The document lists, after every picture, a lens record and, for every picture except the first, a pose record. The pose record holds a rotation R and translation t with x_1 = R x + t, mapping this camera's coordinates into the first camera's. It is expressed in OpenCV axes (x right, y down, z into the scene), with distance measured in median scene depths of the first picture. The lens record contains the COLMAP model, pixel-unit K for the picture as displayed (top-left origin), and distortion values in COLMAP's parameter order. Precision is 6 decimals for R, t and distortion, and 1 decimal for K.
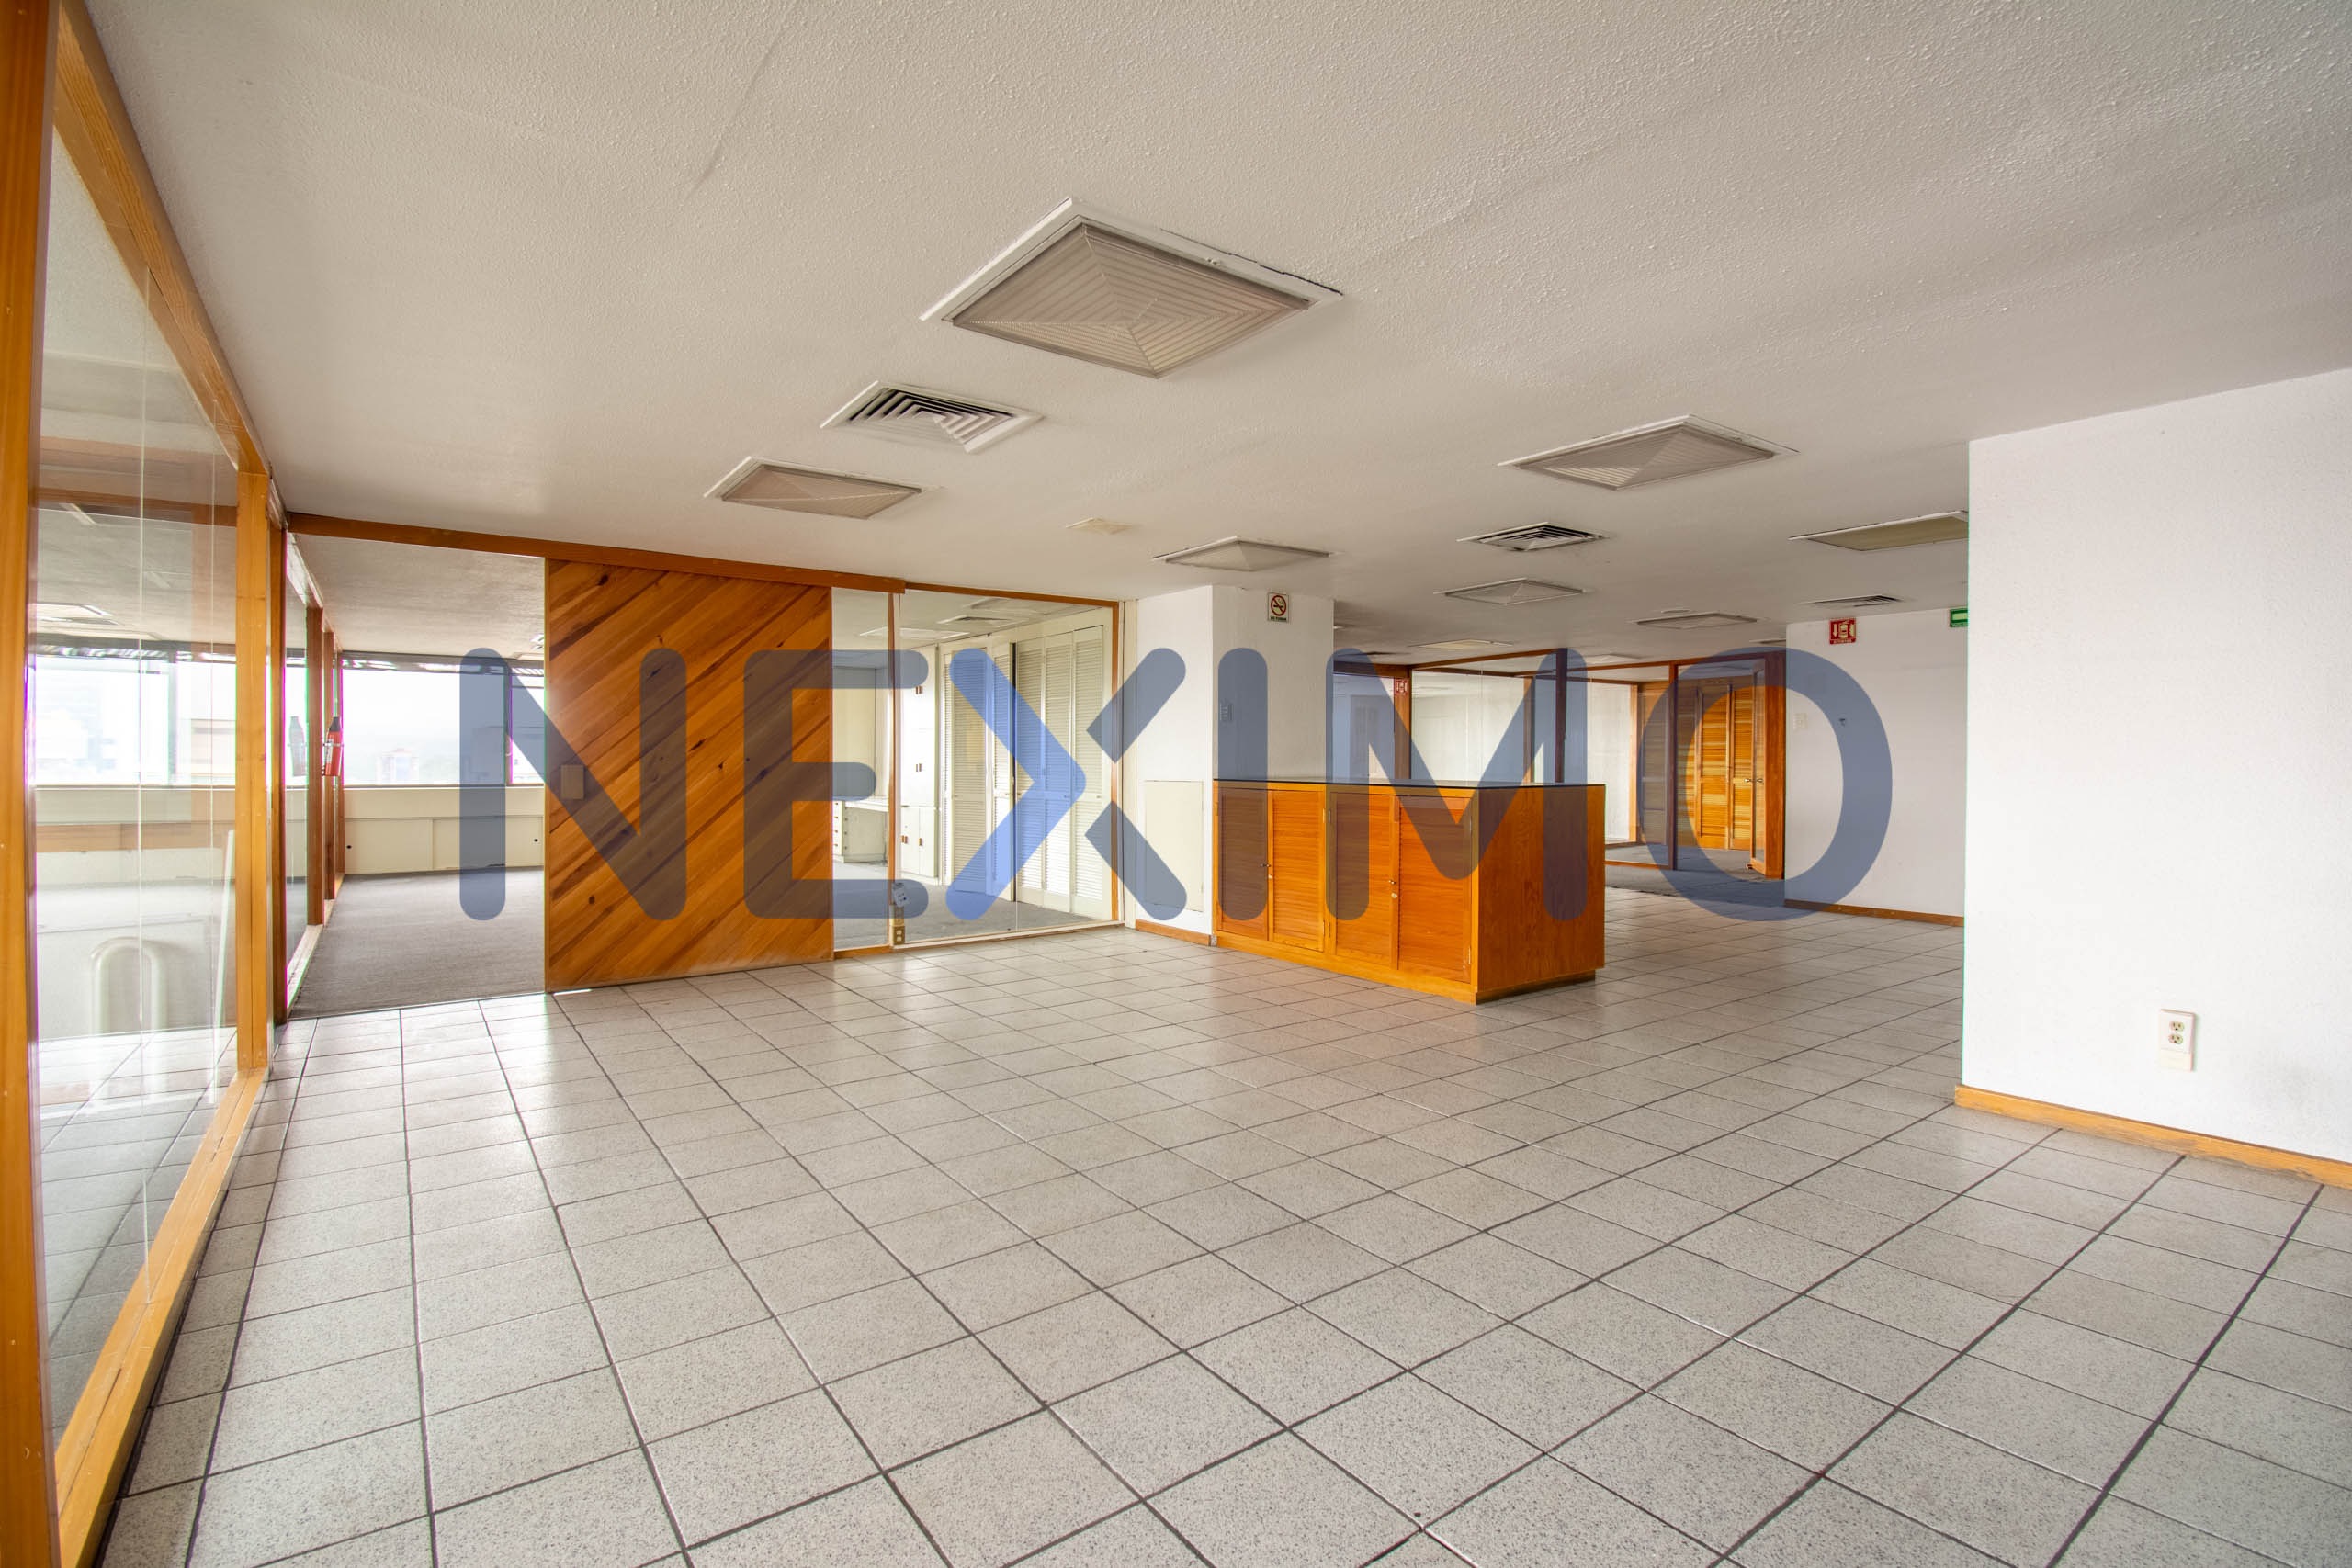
lens RADIAL K [[1060.1, 0, 1176.4], [0, 1060.1, 799.4], [0, 0, 1]] dist [0.002493, -0.003030]
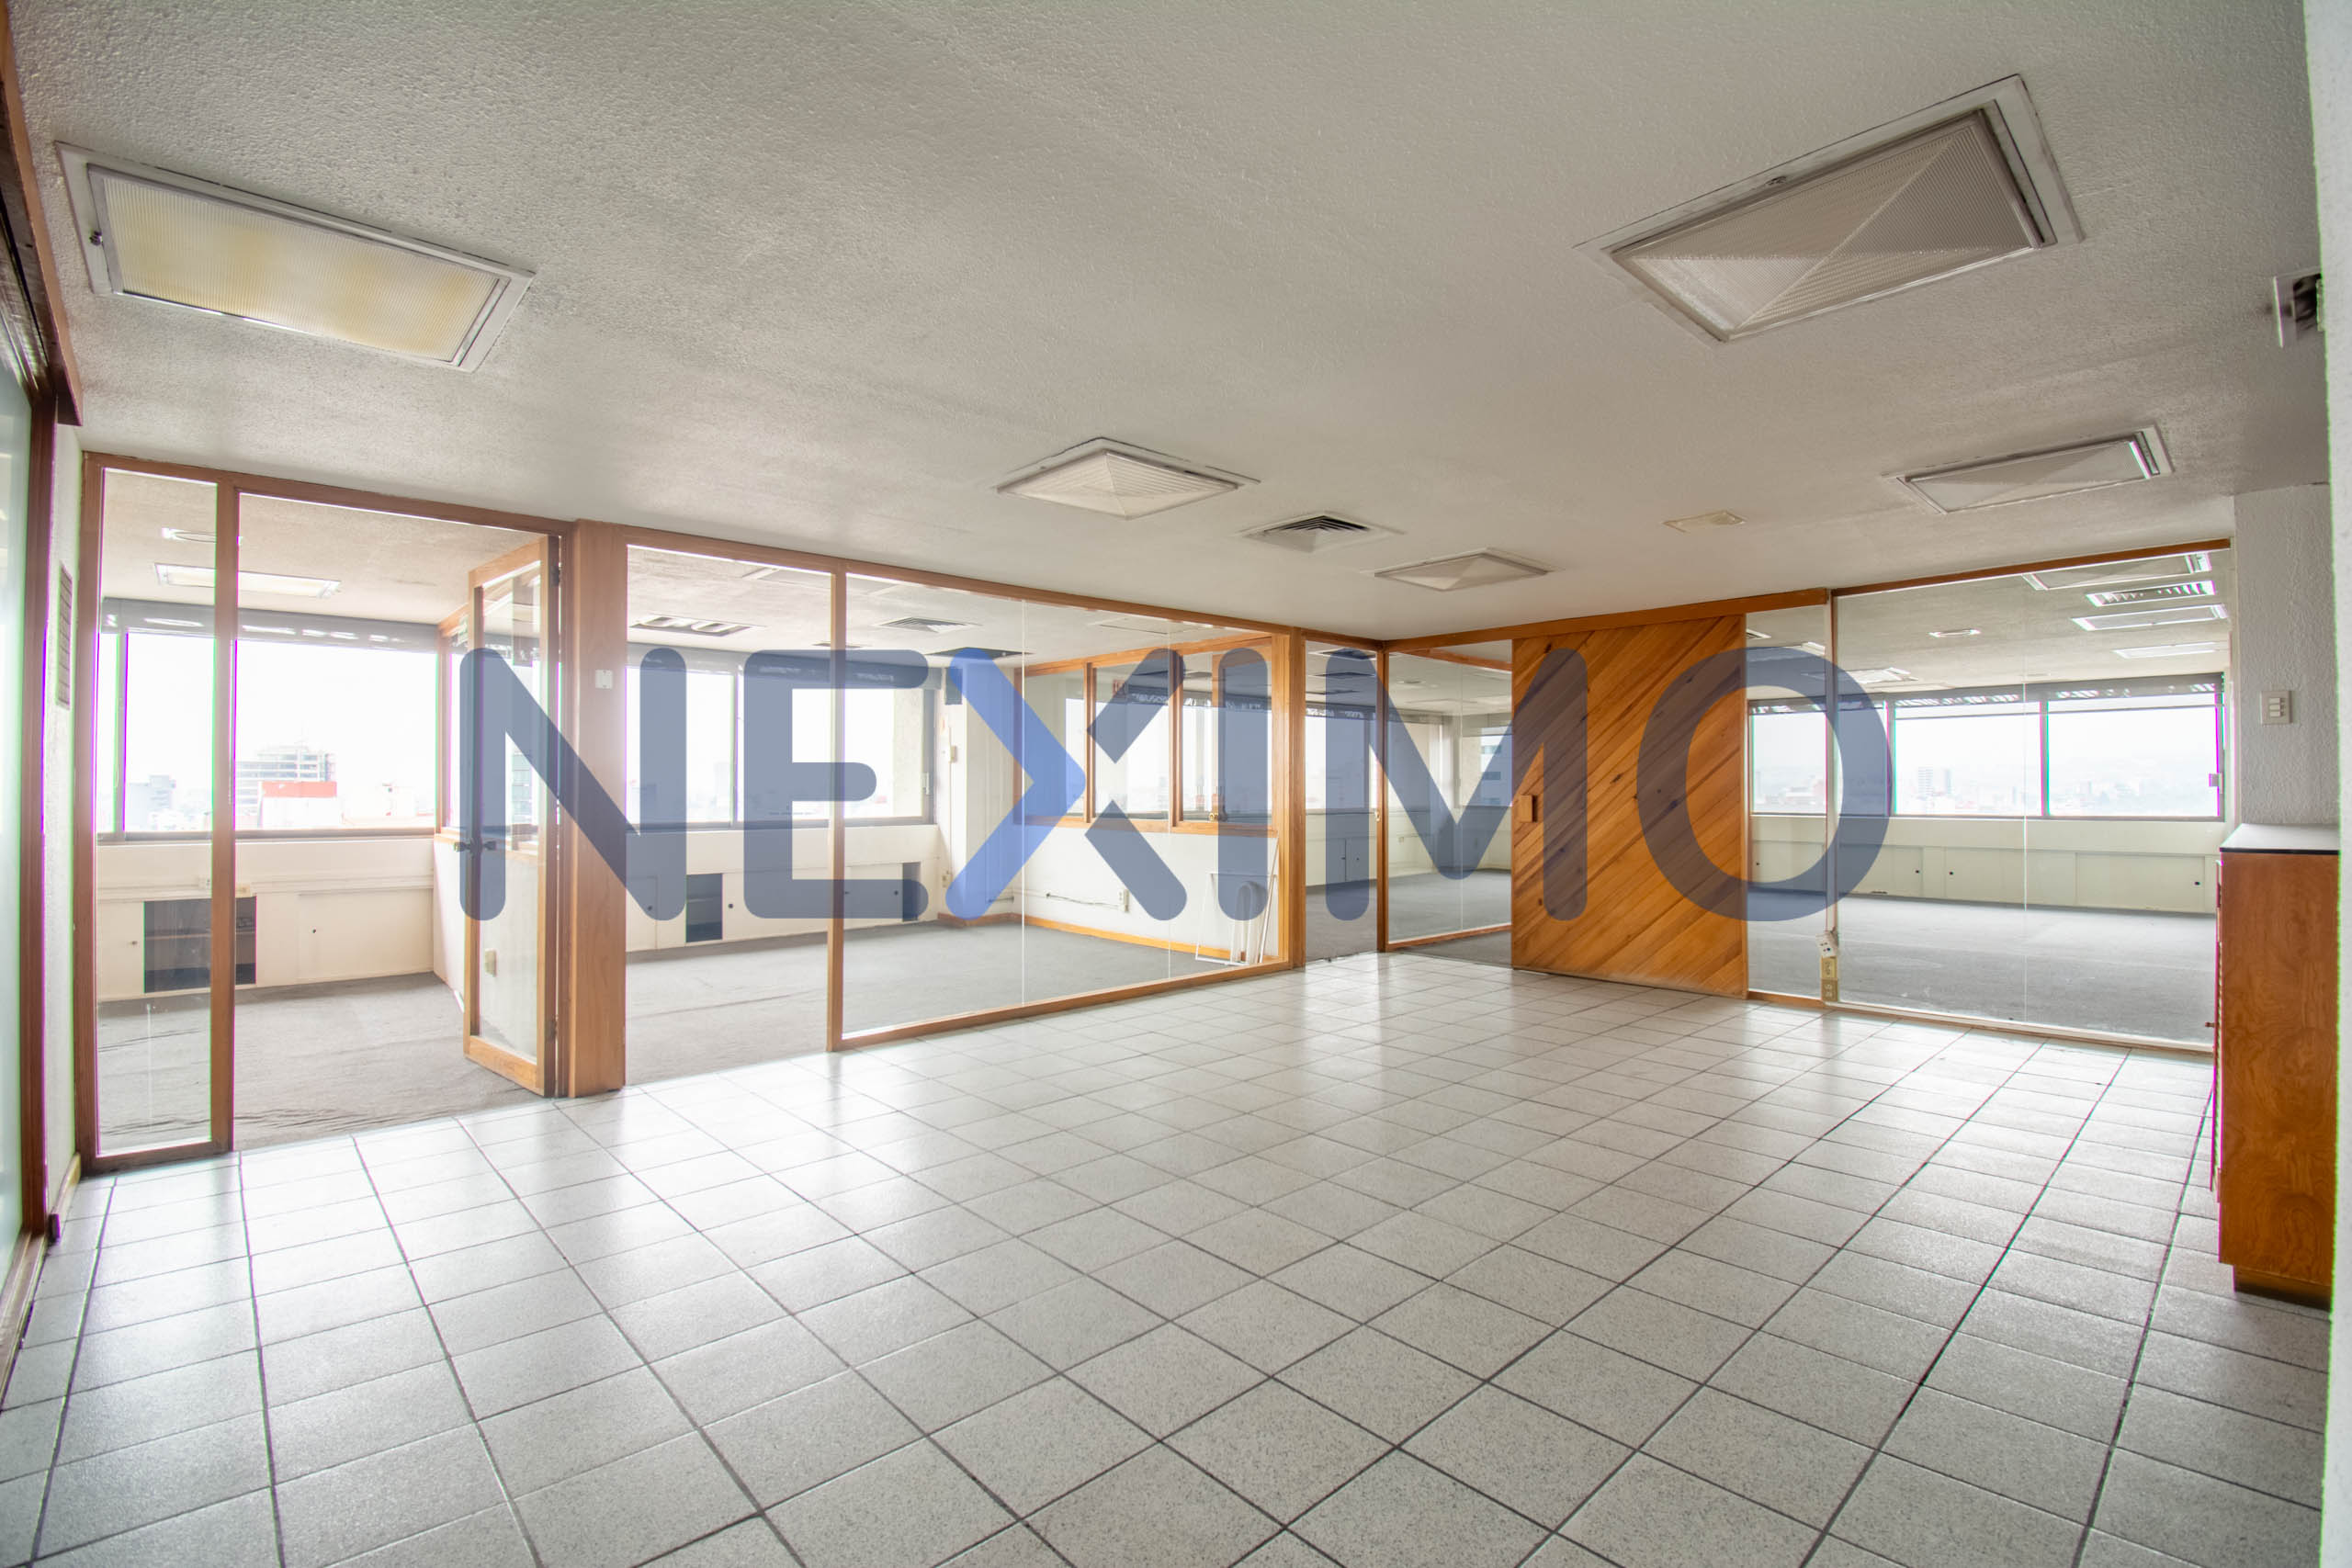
lens RADIAL K [[1060.1, 0, 1173.3], [0, 1060.1, 784.7], [0, 0, 1]] dist [0.002493, -0.003030]
pose [[0.111620, -0.009062, -0.993710, 0.639155], [-0.033574, 0.999353, -0.012885, -0.013754], [0.993184, 0.034801, 0.111243, 0.412776]]
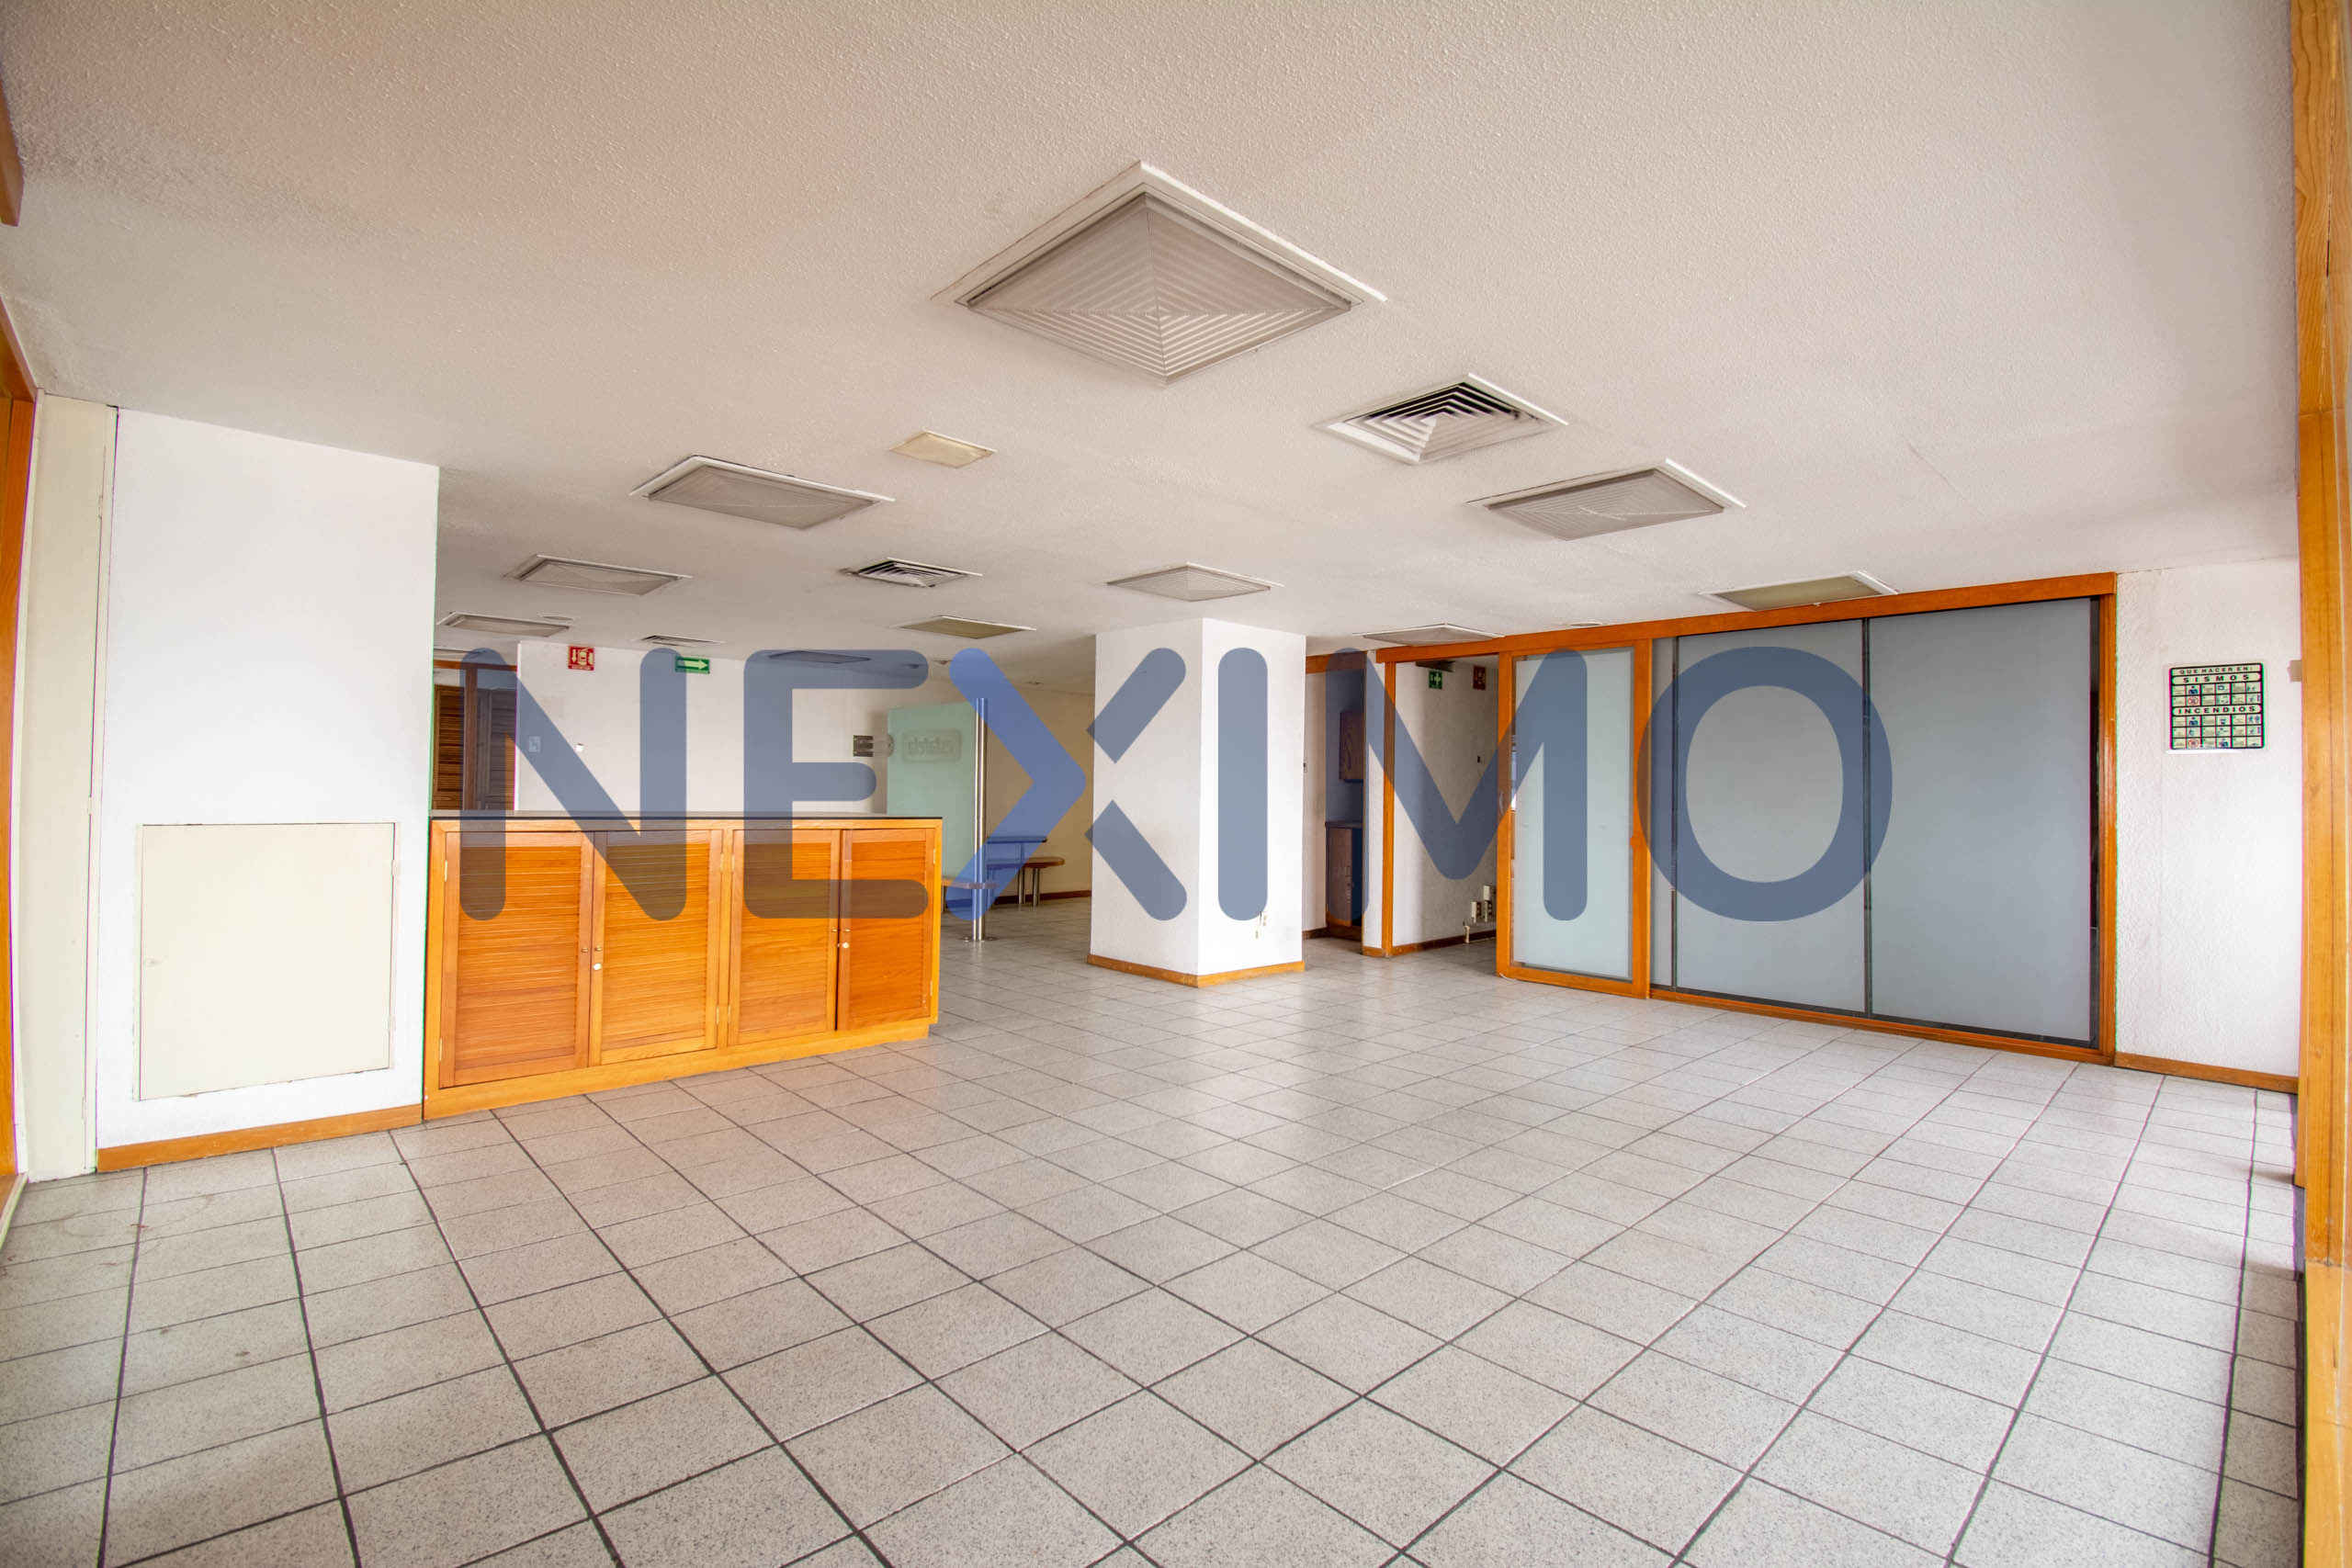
lens RADIAL K [[1060.1, 0, 1180.5], [0, 1060.1, 768.8], [0, 0, 1]] dist [0.002493, -0.003030]
pose [[-0.123413, 0.018306, 0.992187, -0.685993], [0.017331, 0.999717, -0.016289, -0.035482], [-0.992204, 0.015185, -0.123695, 0.816035]]
